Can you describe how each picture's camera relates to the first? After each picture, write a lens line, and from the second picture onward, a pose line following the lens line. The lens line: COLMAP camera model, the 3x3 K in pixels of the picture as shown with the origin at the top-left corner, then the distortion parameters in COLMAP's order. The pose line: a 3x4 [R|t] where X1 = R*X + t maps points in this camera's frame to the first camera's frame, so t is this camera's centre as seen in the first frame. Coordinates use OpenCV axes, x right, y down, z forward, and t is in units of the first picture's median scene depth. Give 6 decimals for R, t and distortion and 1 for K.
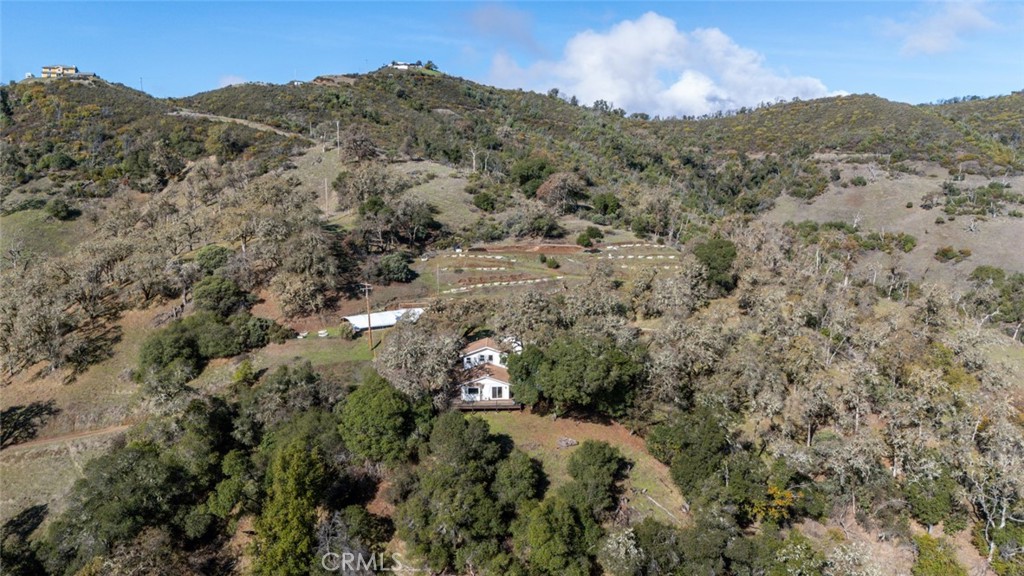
lens RADIAL K [[746.5, 0, 510.1], [0, 746.5, 298.3], [0, 0, 1]] dist [0.041761, -0.052197]
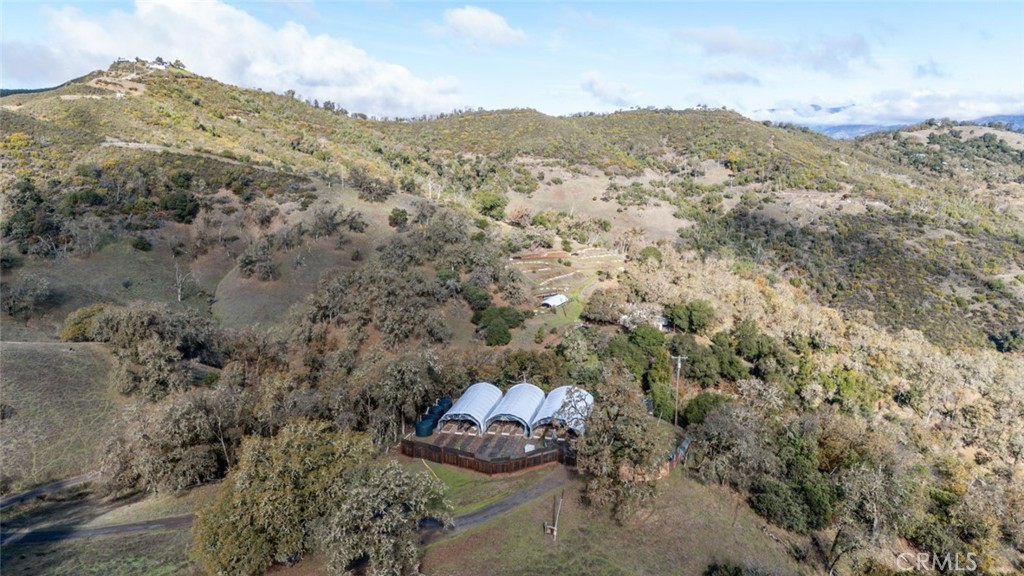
lens RADIAL K [[746.5, 0, 518.7], [0, 746.5, 289.0], [0, 0, 1]] dist [0.041761, -0.052197]
pose [[0.844336, -0.088129, 0.528517, -0.361936], [0.070062, 0.996071, 0.054164, -0.033724], [-0.531214, -0.008703, 0.847193, -0.158249]]
